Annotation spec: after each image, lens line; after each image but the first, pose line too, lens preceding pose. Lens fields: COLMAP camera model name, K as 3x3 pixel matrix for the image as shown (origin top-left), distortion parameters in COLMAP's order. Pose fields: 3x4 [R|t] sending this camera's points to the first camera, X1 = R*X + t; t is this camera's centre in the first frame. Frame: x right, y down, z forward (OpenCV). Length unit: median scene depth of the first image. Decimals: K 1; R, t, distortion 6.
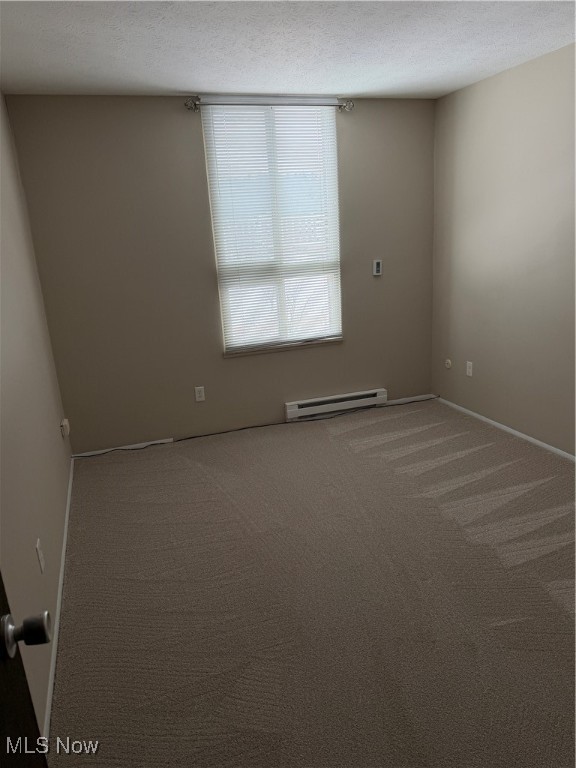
lens RADIAL K [[542.4, 0, 285.3], [0, 542.4, 381.8], [0, 0, 1]] dist [0.007789, 0.000036]
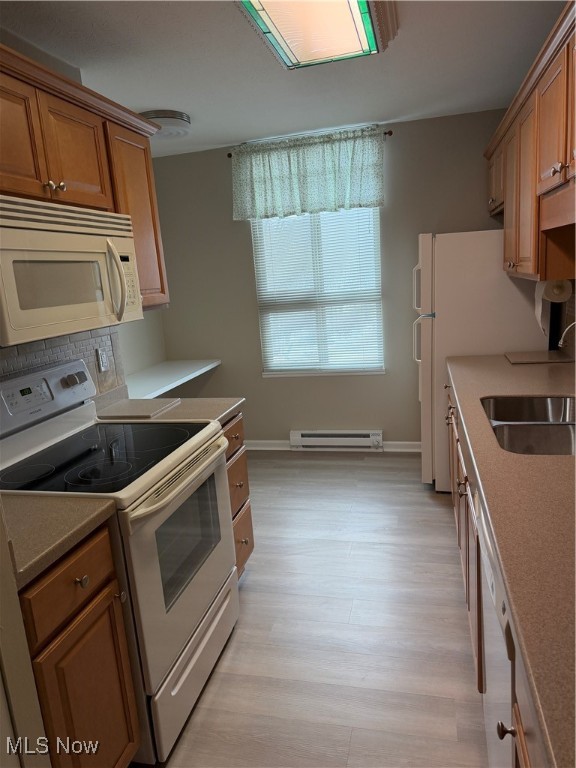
lens RADIAL K [[542.4, 0, 285.3], [0, 542.4, 381.8], [0, 0, 1]] dist [0.007789, 0.000036]
pose [[0.847761, 0.104365, -0.520010, 0.594203], [-0.106691, 0.993964, 0.025551, -0.088779], [0.519537, 0.033819, 0.853778, 0.110340]]
